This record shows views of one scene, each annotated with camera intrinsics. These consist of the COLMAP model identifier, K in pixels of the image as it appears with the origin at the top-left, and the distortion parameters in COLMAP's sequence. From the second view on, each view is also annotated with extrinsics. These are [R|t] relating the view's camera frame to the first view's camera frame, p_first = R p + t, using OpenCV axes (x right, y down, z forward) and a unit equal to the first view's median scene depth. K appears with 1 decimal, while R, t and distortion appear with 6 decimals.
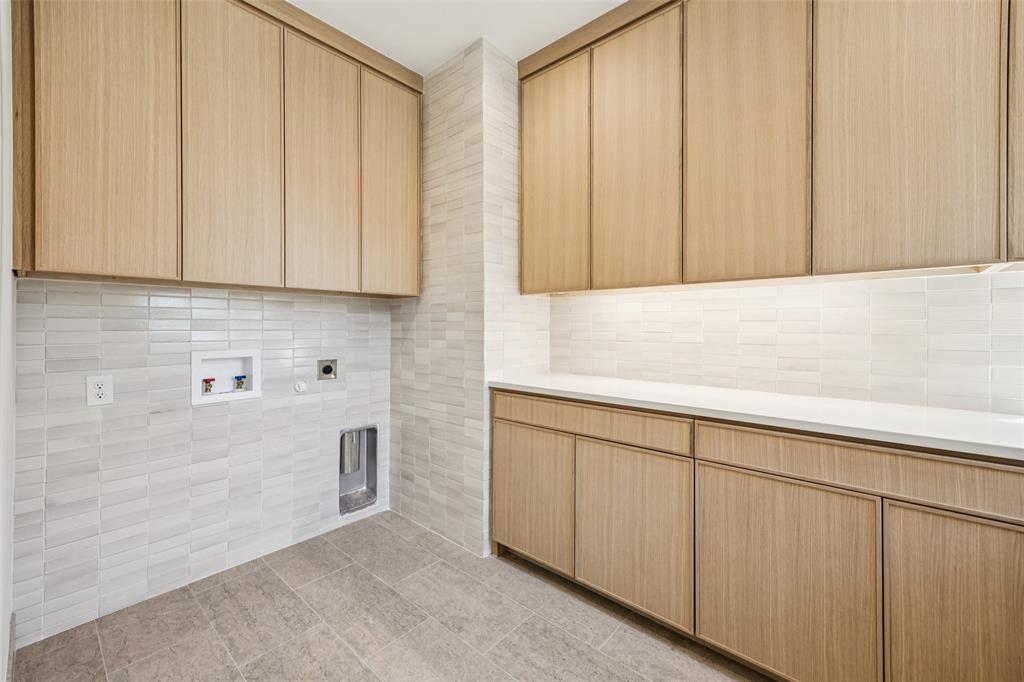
lens RADIAL K [[412.5, 0, 512.5], [0, 412.5, 325.7], [0, 0, 1]] dist [-0.000190, -0.000156]
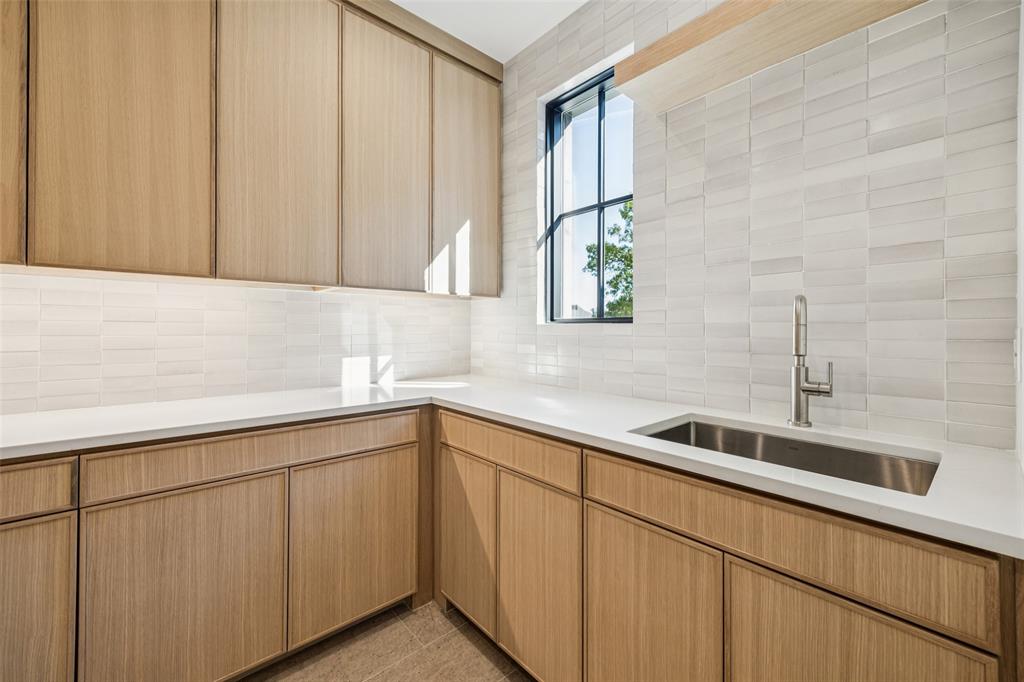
lens RADIAL K [[408.2, 0, 509.7], [0, 408.2, 335.7], [0, 0, 1]] dist [0.000557, 0.000041]
pose [[0.126265, -0.014691, 0.991888, -0.182405], [-0.006306, 0.999858, 0.015612, -0.000802], [-0.991977, -0.008226, 0.126154, 0.159208]]
